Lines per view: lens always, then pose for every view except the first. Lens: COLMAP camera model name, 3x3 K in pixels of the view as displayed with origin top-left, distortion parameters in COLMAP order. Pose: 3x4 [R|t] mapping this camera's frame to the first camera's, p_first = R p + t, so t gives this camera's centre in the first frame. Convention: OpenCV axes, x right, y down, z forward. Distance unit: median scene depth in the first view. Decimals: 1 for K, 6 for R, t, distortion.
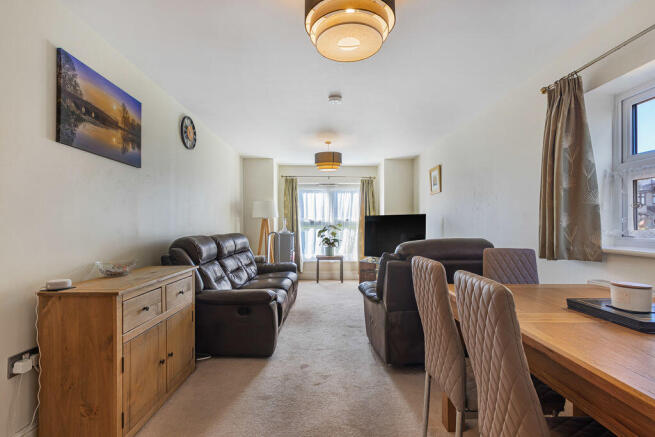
lens RADIAL K [[306.8, 0, 326.1], [0, 306.8, 220.1], [0, 0, 1]] dist [-0.005327, 0.002640]
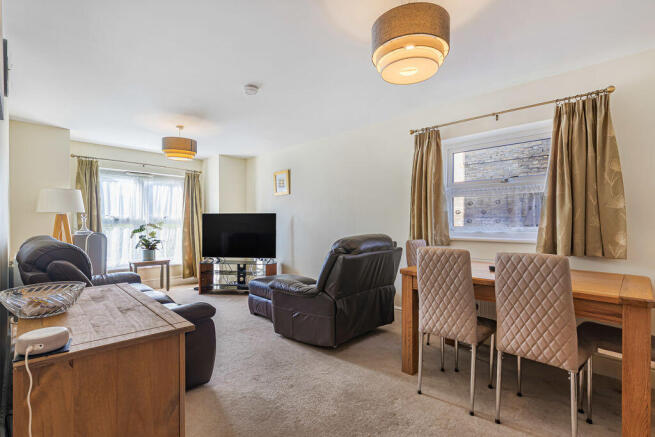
lens RADIAL K [[306.8, 0, 323.7], [0, 306.8, 222.1], [0, 0, 1]] dist [-0.005327, 0.002640]
pose [[0.725548, 0.003041, 0.688165, -0.218301], [-0.011438, 0.999905, 0.007641, 0.000898], [-0.688077, -0.013415, 0.725514, 0.077449]]
